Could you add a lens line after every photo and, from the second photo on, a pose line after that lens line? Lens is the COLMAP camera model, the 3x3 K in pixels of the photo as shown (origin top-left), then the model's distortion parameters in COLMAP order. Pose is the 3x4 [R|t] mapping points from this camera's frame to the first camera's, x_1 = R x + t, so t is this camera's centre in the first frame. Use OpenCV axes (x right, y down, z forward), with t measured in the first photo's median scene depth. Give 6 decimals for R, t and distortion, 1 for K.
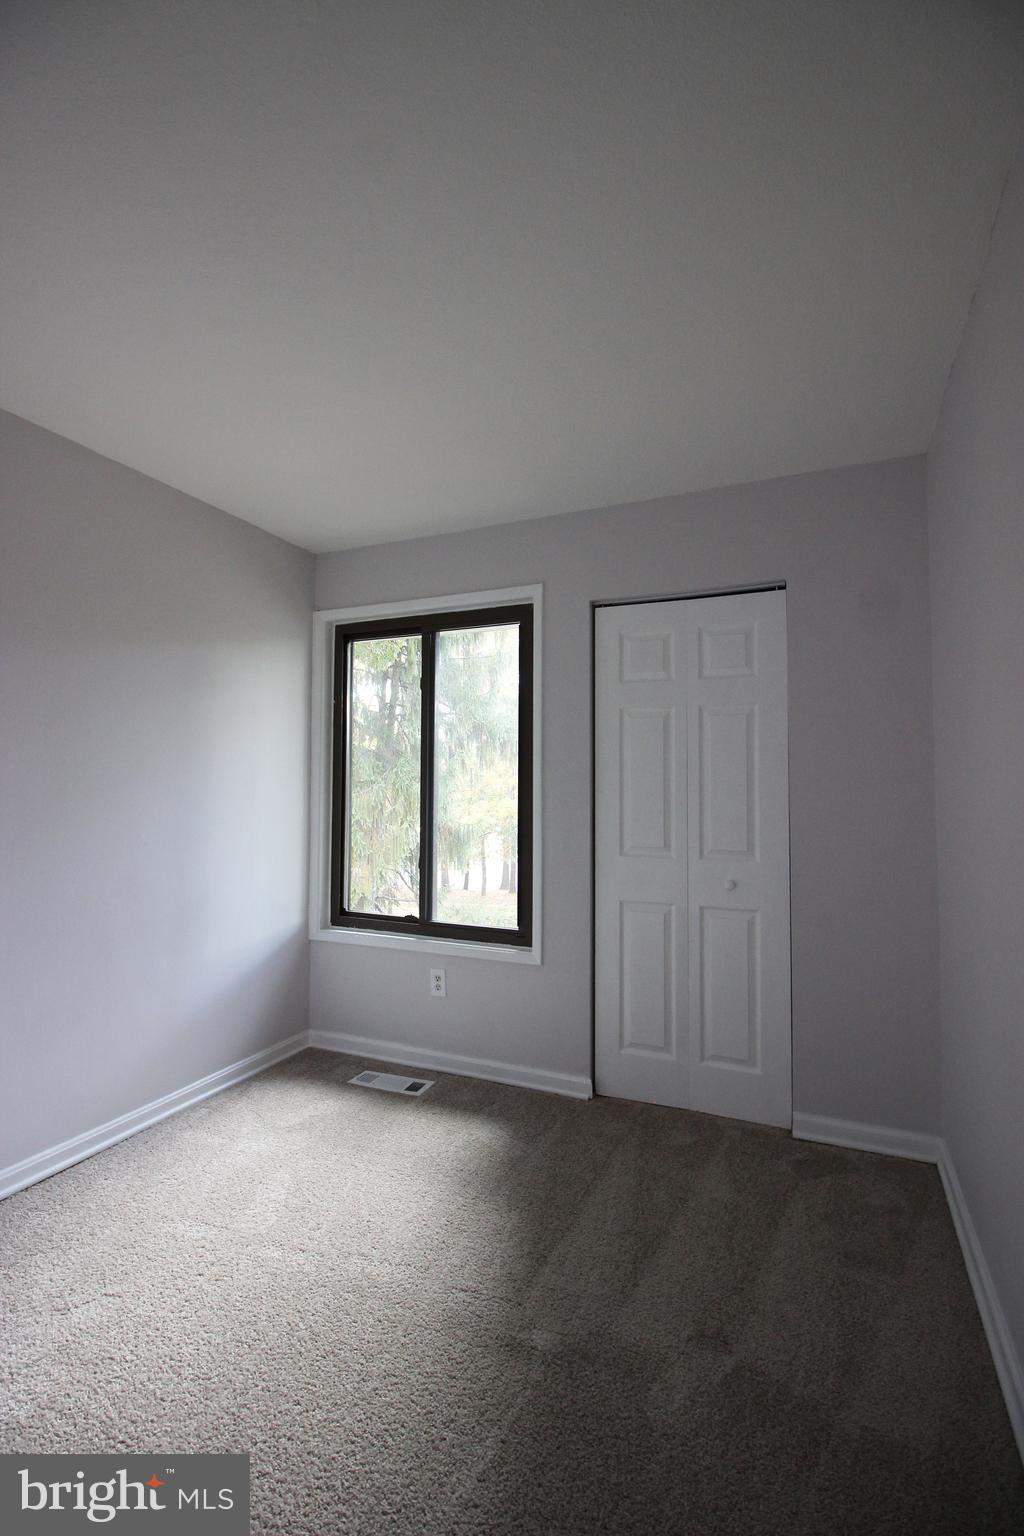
lens RADIAL K [[713.2, 0, 512.0], [0, 713.2, 768.0], [0, 0, 1]] dist [-0.018055, -0.001282]
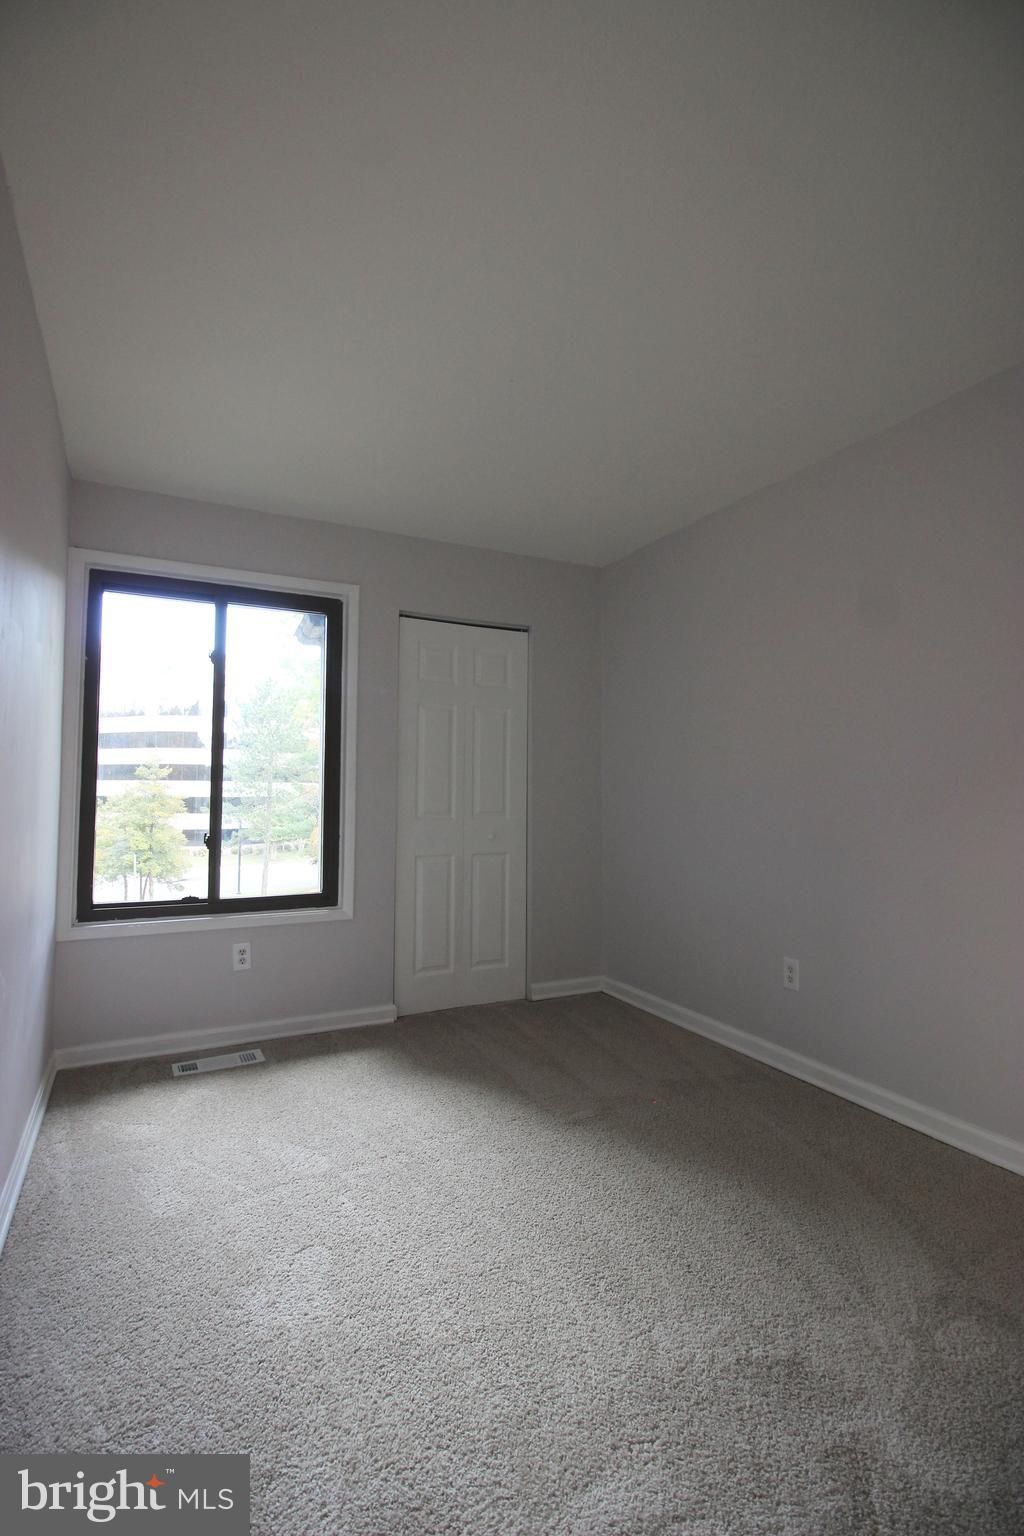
lens RADIAL K [[713.2, 0, 512.0], [0, 713.2, 768.0], [0, 0, 1]] dist [-0.018055, -0.001282]
pose [[0.624442, 0.021246, 0.780782, -0.711223], [-0.027770, 0.999602, -0.004990, 0.033557], [-0.780577, -0.018566, 0.624784, 0.090173]]
